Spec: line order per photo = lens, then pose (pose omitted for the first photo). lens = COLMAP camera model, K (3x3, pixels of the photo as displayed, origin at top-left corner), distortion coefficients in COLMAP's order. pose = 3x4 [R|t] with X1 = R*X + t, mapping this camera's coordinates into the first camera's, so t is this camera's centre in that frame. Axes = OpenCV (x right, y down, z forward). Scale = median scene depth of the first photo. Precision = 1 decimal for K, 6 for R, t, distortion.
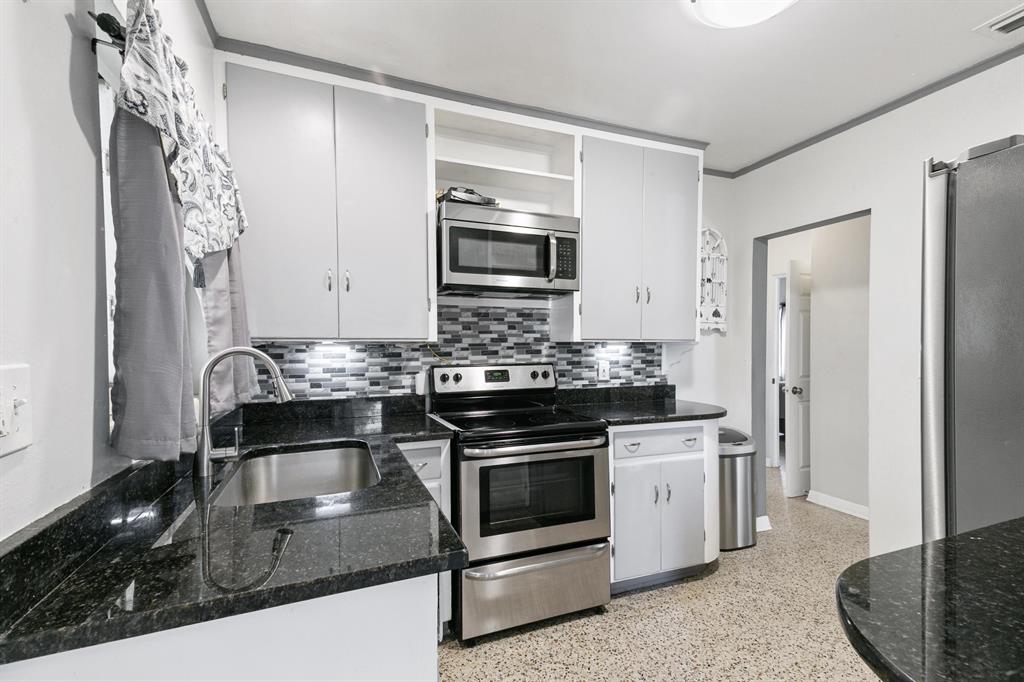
lens RADIAL K [[450.4, 0, 492.1], [0, 450.4, 344.9], [0, 0, 1]] dist [0.000567, -0.001410]
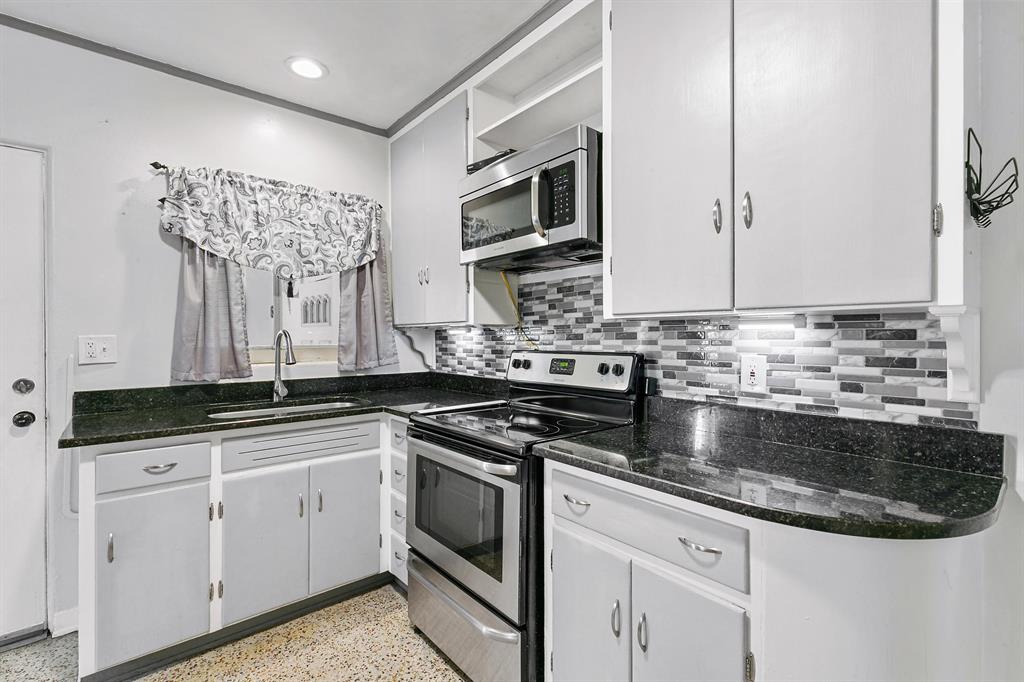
lens RADIAL K [[450.4, 0, 503.9], [0, 450.4, 337.7], [0, 0, 1]] dist [0.000567, -0.001410]
pose [[0.332597, 0.005004, -0.943056, 0.657139], [0.004799, 0.999964, 0.006998, 0.012286], [0.943057, -0.006853, 0.332561, 0.594206]]
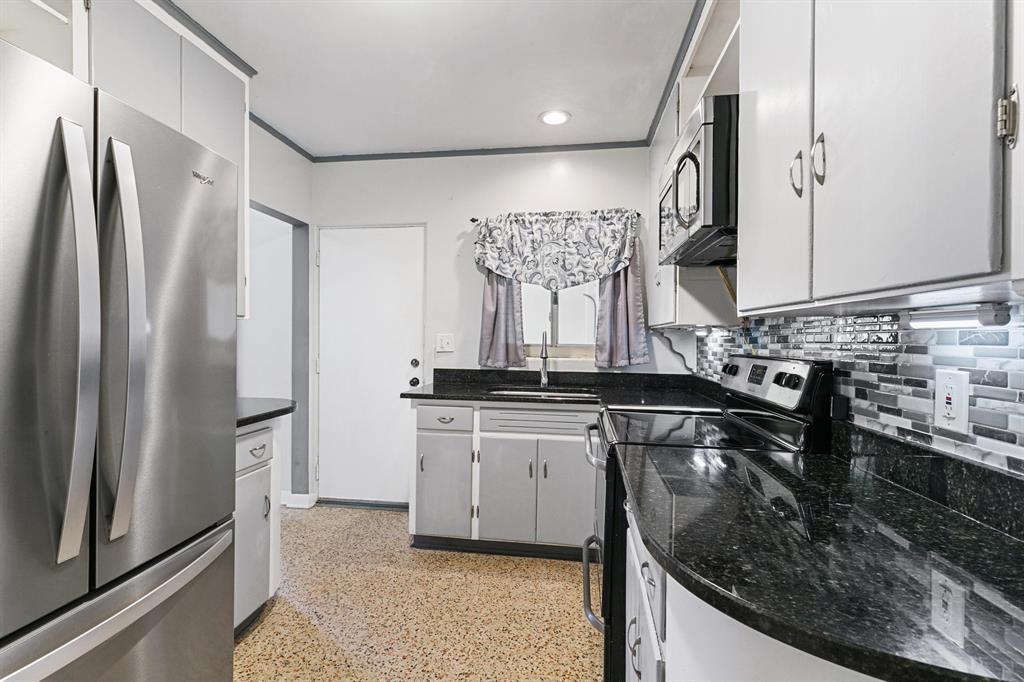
lens RADIAL K [[450.4, 0, 511.1], [0, 450.4, 339.9], [0, 0, 1]] dist [0.000567, -0.001410]
pose [[-0.473820, 0.002948, -0.880617, 0.695397], [-0.006892, 0.999951, 0.007056, 0.015745], [0.880595, 0.009413, -0.473777, 0.916294]]
